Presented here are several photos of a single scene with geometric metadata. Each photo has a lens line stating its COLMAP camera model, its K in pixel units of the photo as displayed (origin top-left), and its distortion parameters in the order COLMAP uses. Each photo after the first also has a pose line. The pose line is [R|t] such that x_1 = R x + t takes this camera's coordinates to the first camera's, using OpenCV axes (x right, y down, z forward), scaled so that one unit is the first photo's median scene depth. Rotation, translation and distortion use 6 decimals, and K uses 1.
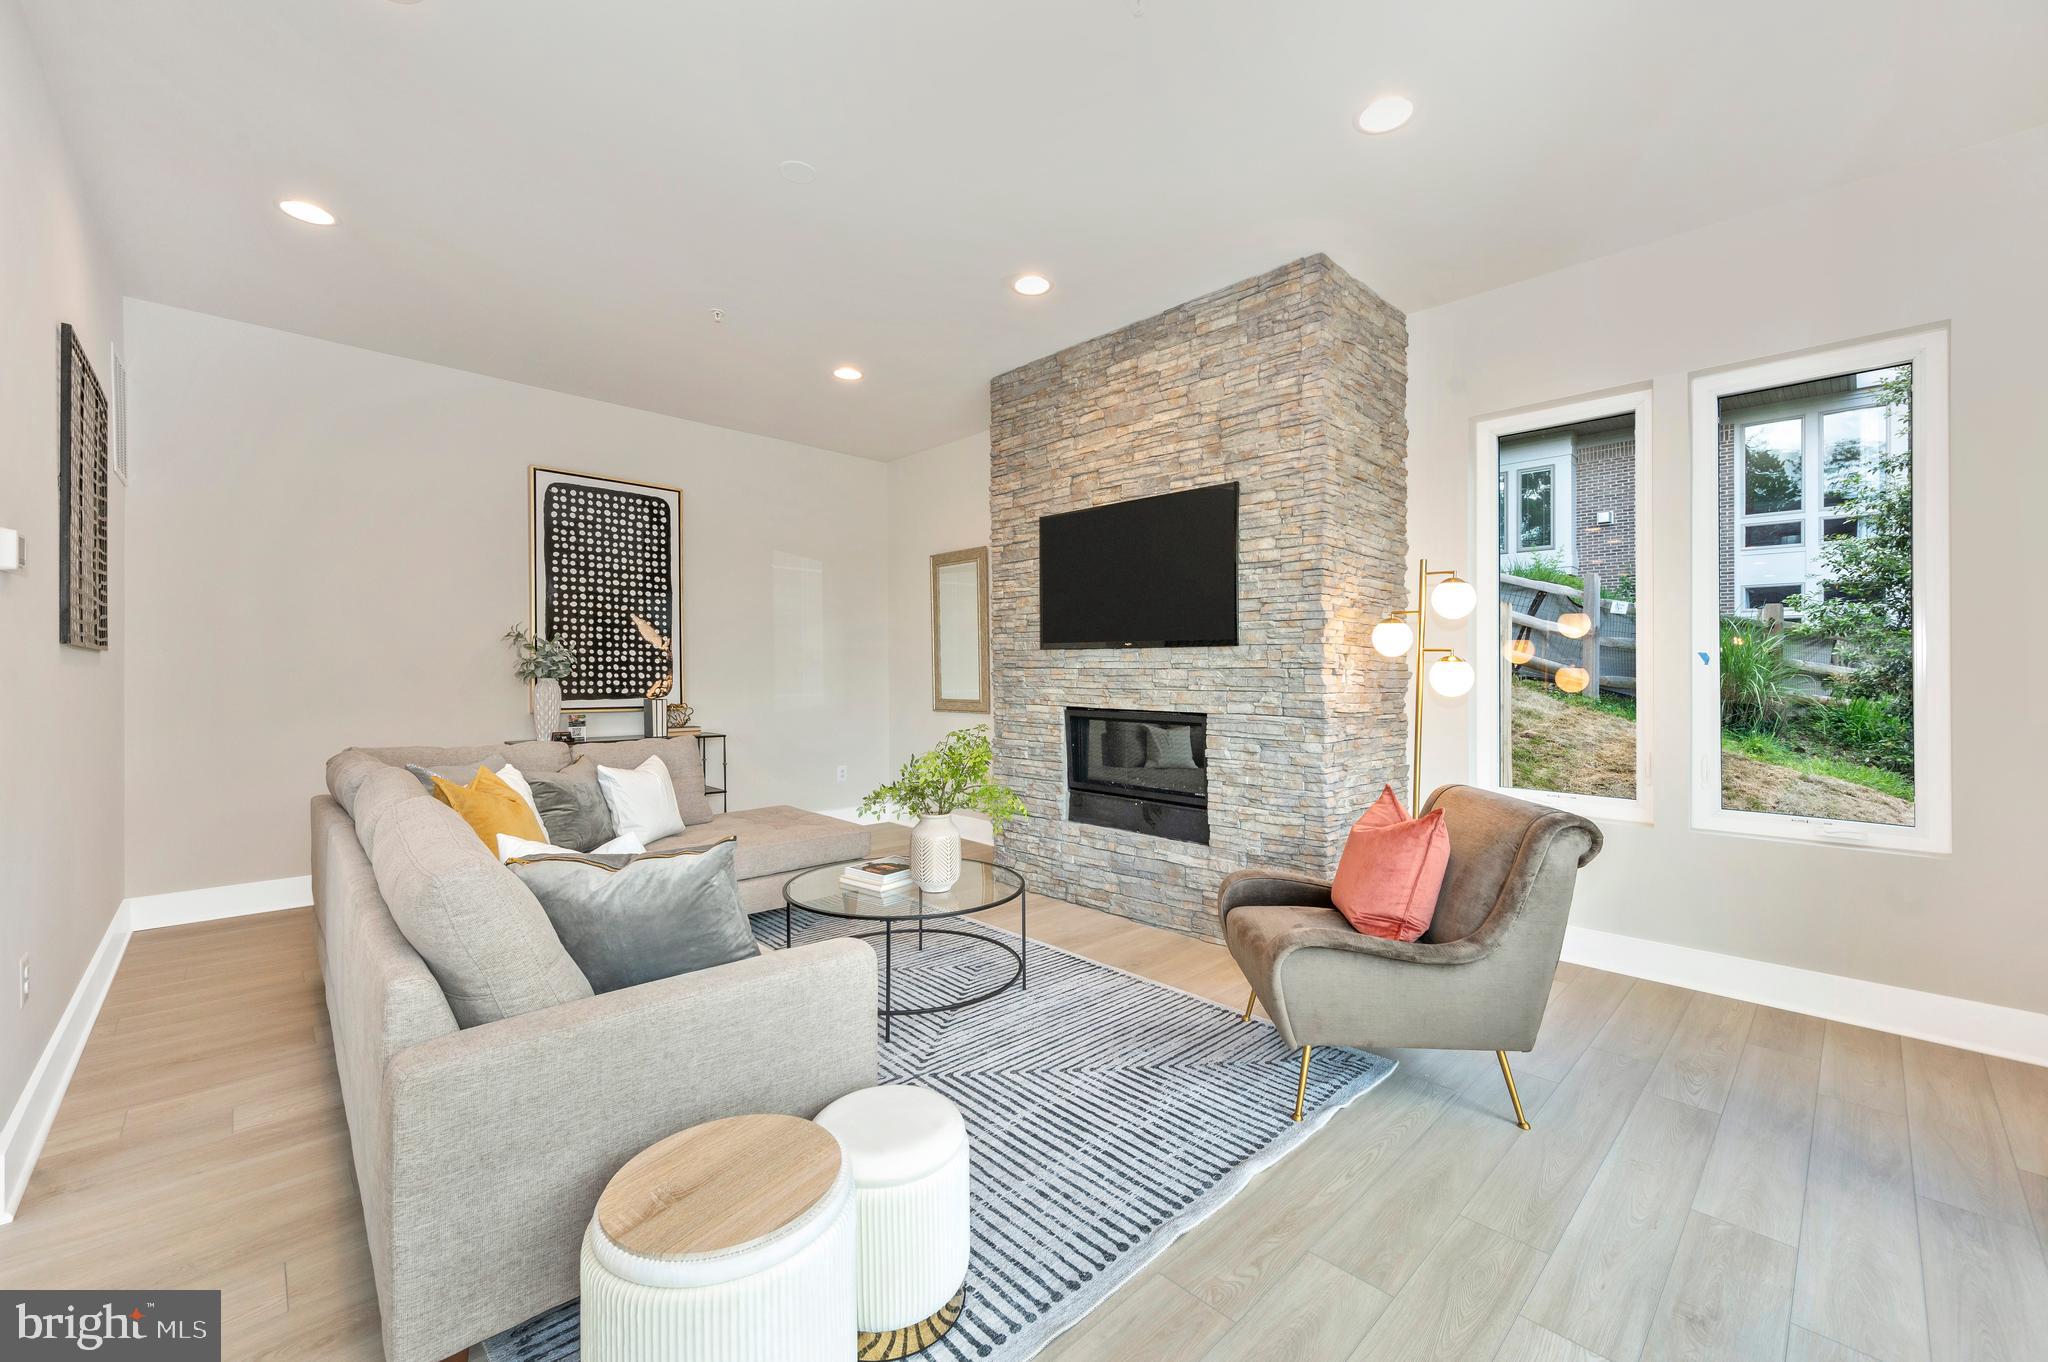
lens RADIAL K [[819.8, 0, 1030.3], [0, 819.8, 670.9], [0, 0, 1]] dist [-0.001507, 0.000873]
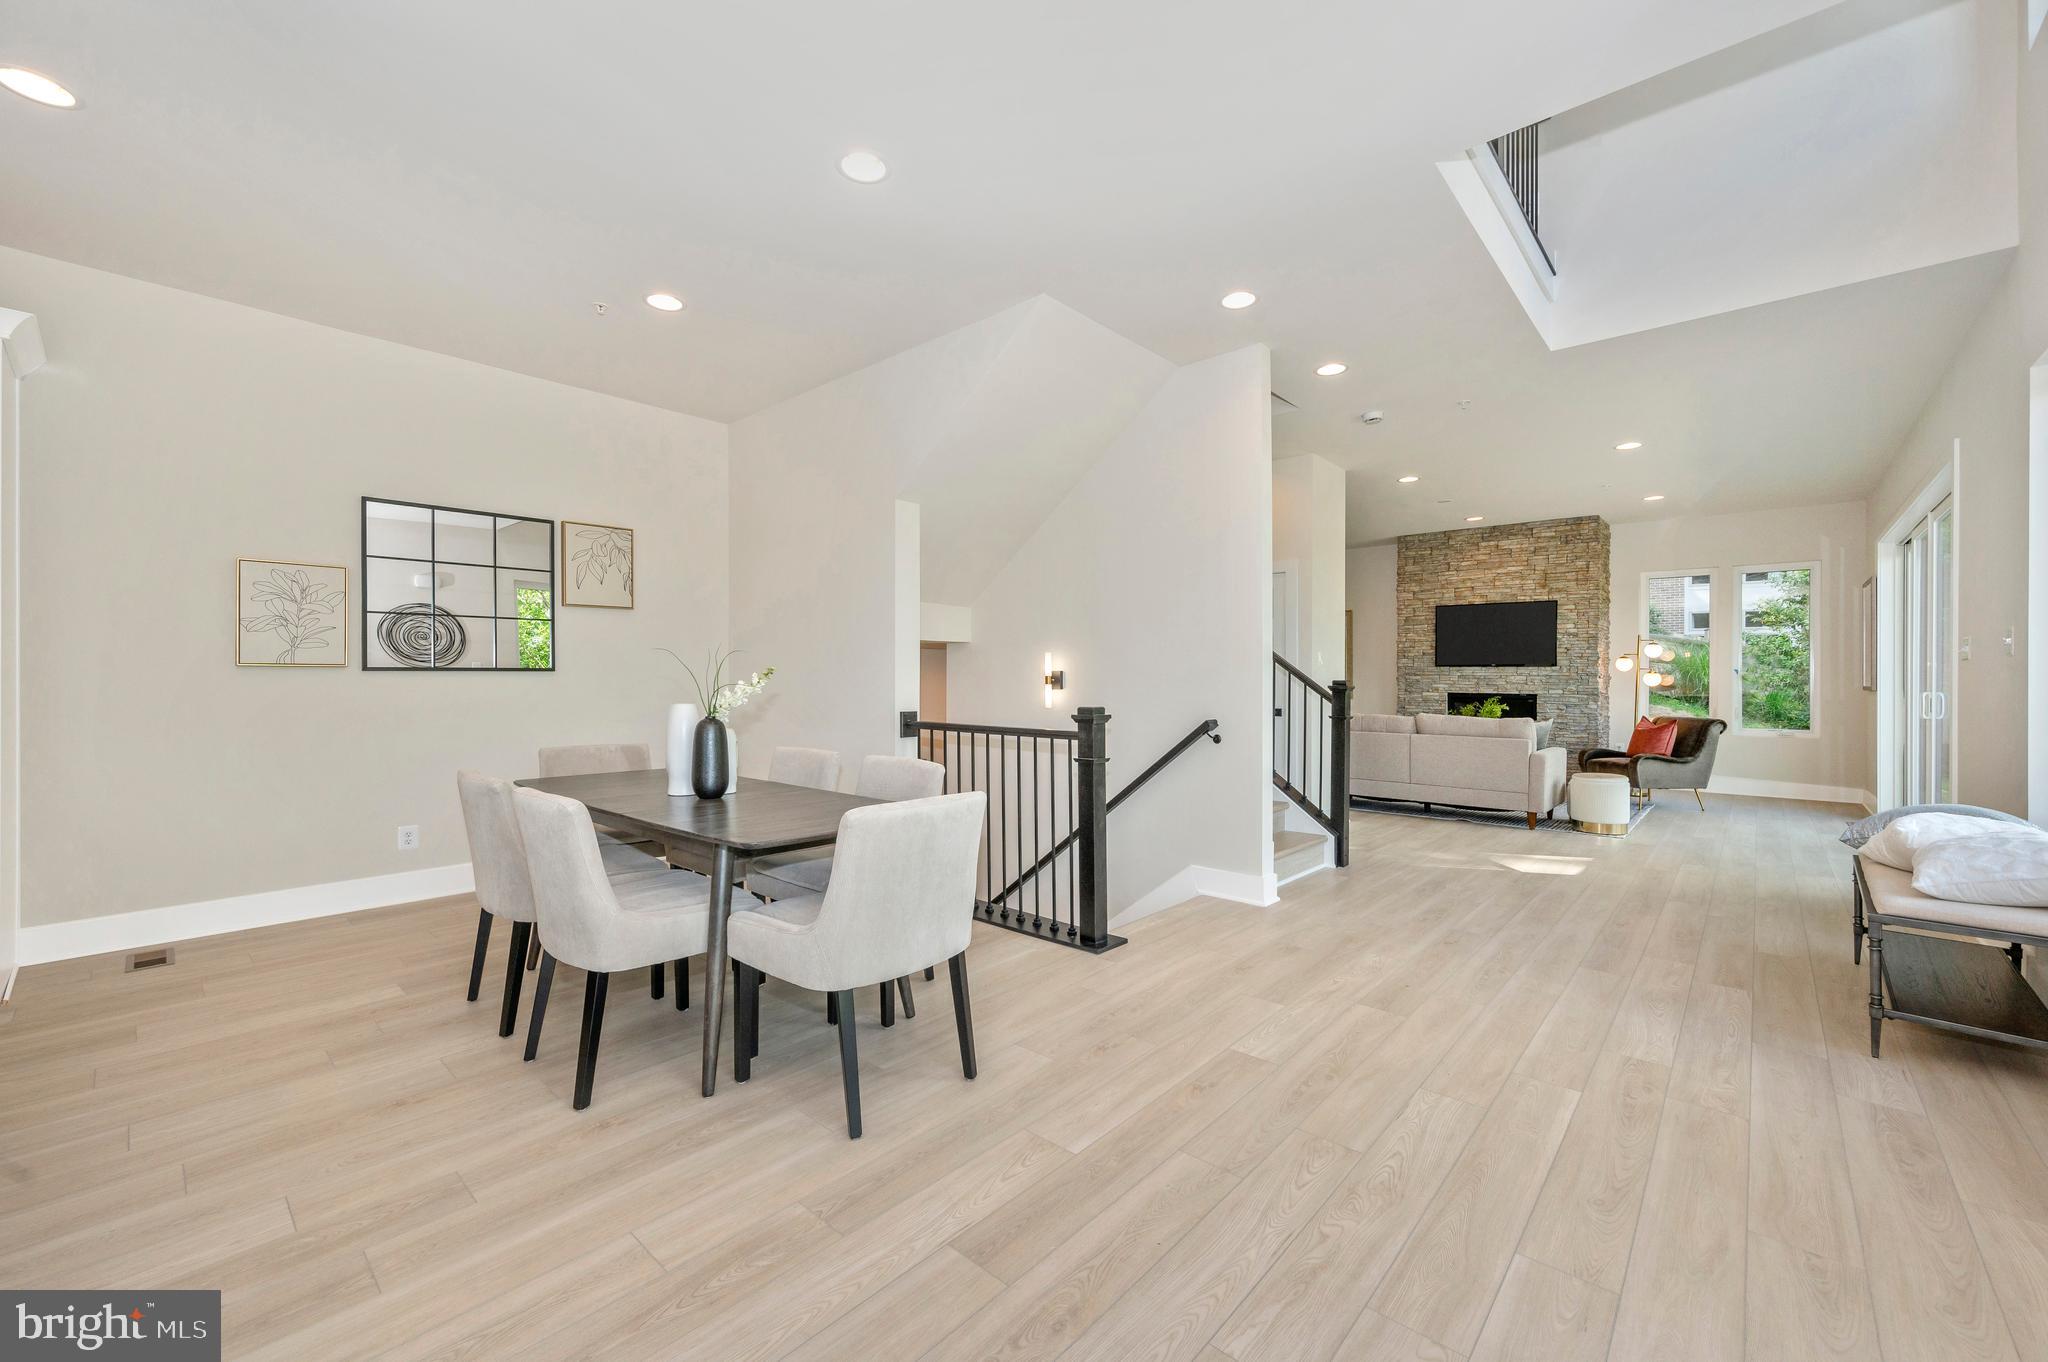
lens RADIAL K [[819.8, 0, 1026.4], [0, 819.8, 688.9], [0, 0, 1]] dist [-0.001507, 0.000873]
pose [[0.997676, -0.001999, 0.068112, -1.484405], [0.000610, 0.999792, 0.020402, -0.013709], [-0.068139, -0.020313, 0.997469, -1.342772]]
